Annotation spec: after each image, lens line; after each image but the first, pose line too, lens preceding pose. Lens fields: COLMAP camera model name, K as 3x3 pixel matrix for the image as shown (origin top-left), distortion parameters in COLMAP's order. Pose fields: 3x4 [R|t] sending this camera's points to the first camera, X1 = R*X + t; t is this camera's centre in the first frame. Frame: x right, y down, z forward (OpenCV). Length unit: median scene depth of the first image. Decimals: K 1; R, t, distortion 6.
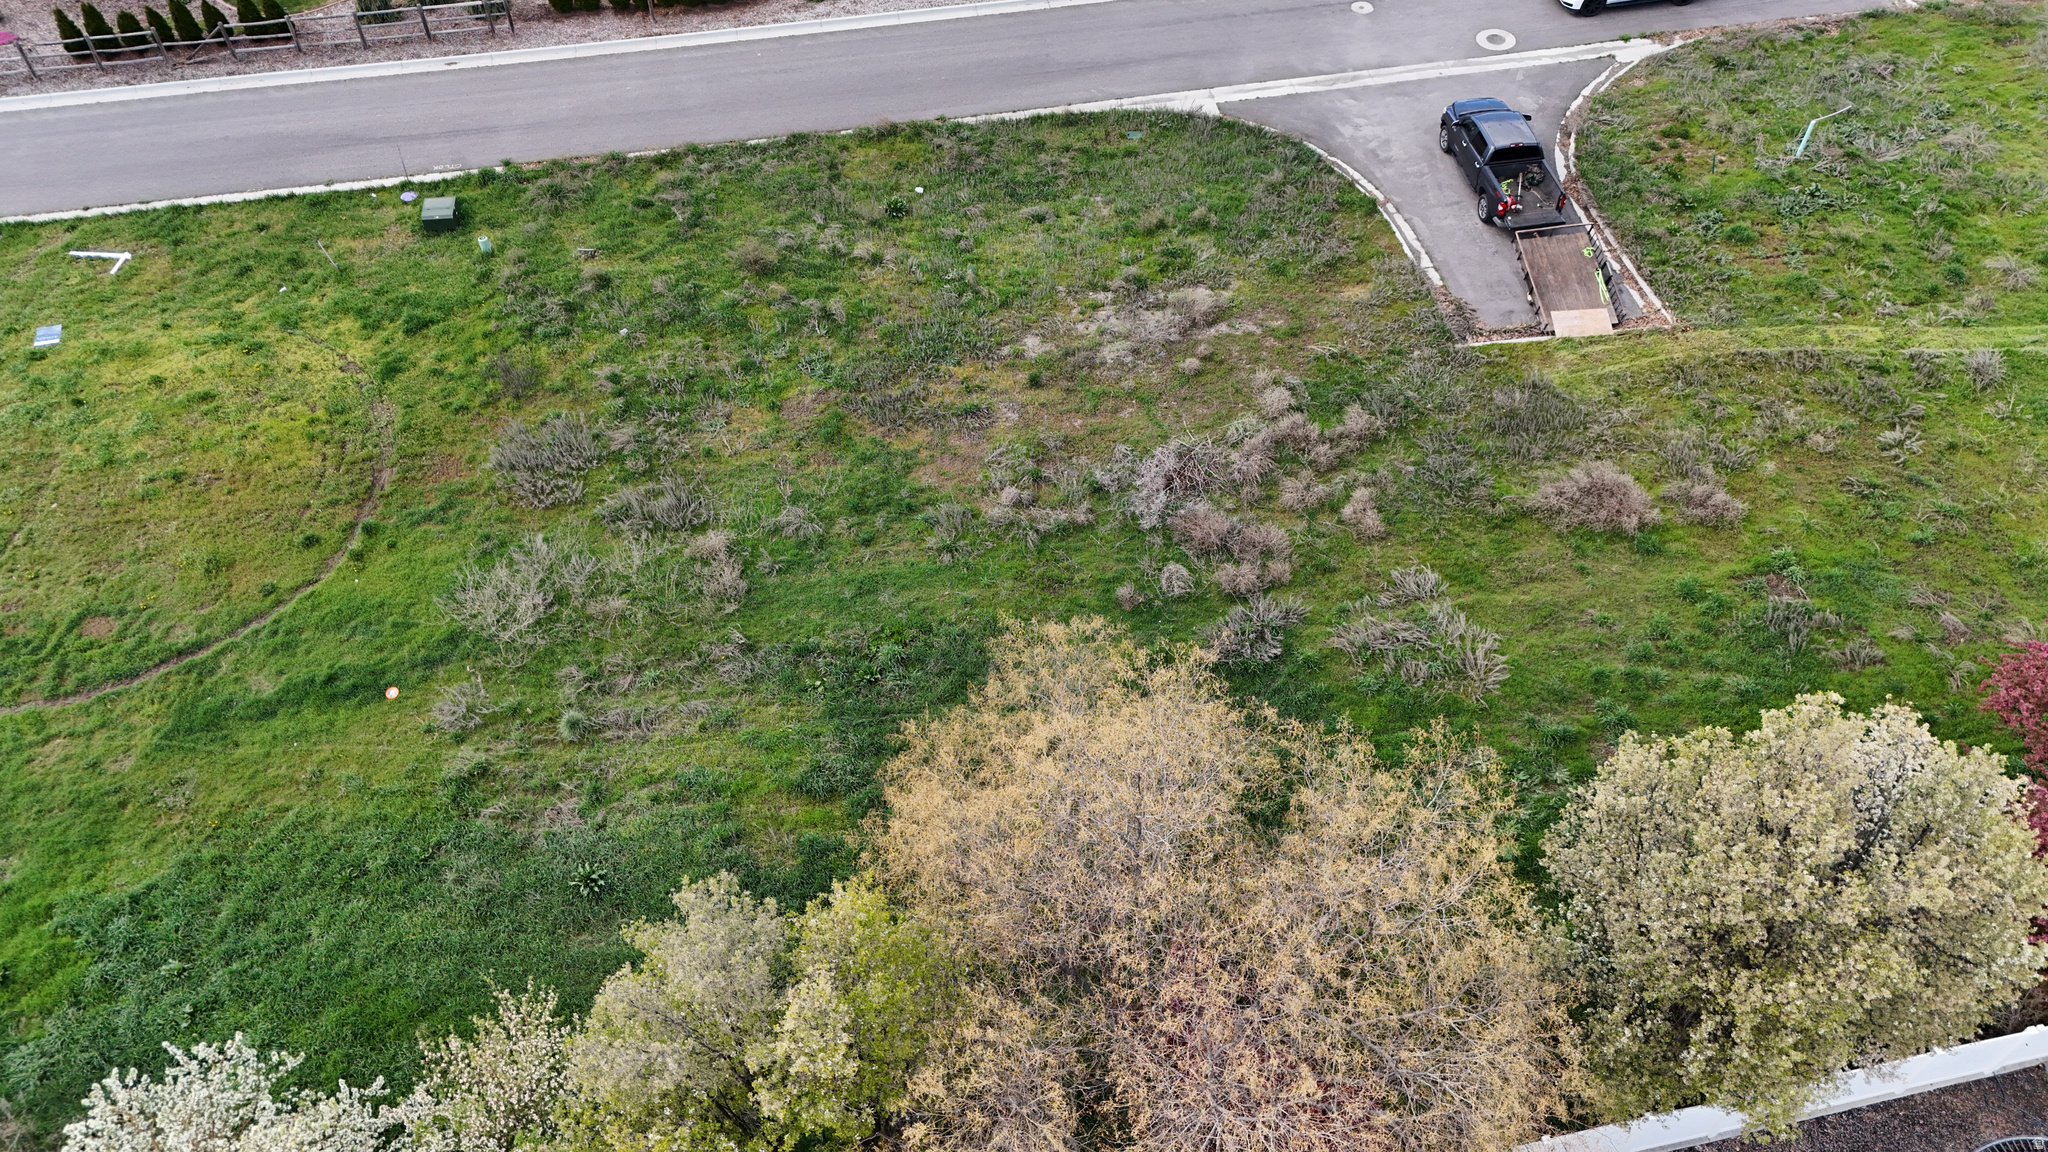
lens RADIAL K [[1507.7, 0, 1024.4], [0, 1507.7, 569.2], [0, 0, 1]] dist [0.065038, -0.051464]
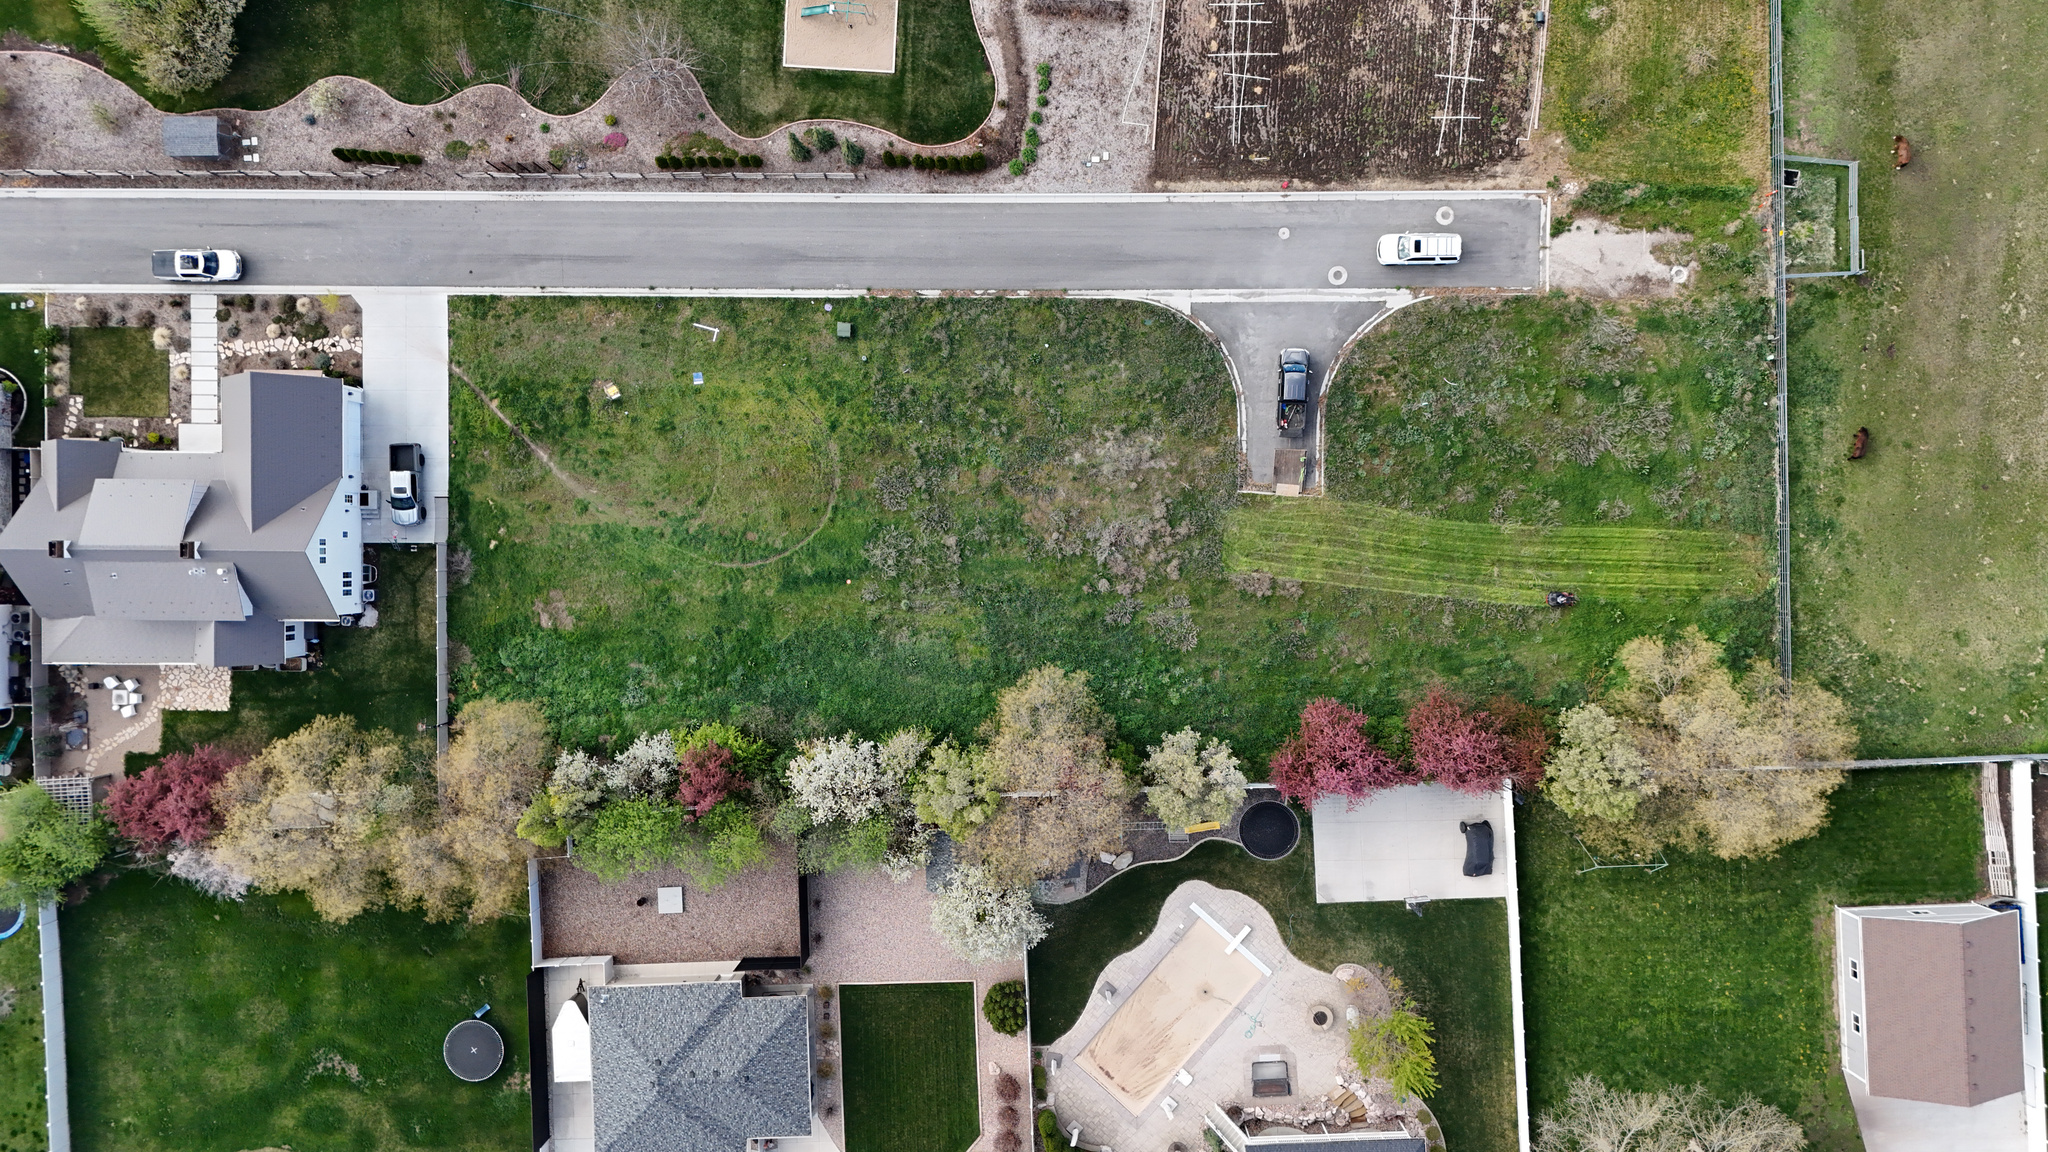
lens RADIAL K [[1505.6, 0, 1024.0], [0, 1505.6, 576.0], [0, 0, 1]] dist [0.145144, -0.331006]
pose [[0.985603, 0.169028, -0.004028, -0.039488], [-0.122950, 0.732869, 0.669168, -1.690065], [0.116060, -0.659039, 0.743100, -1.039266]]
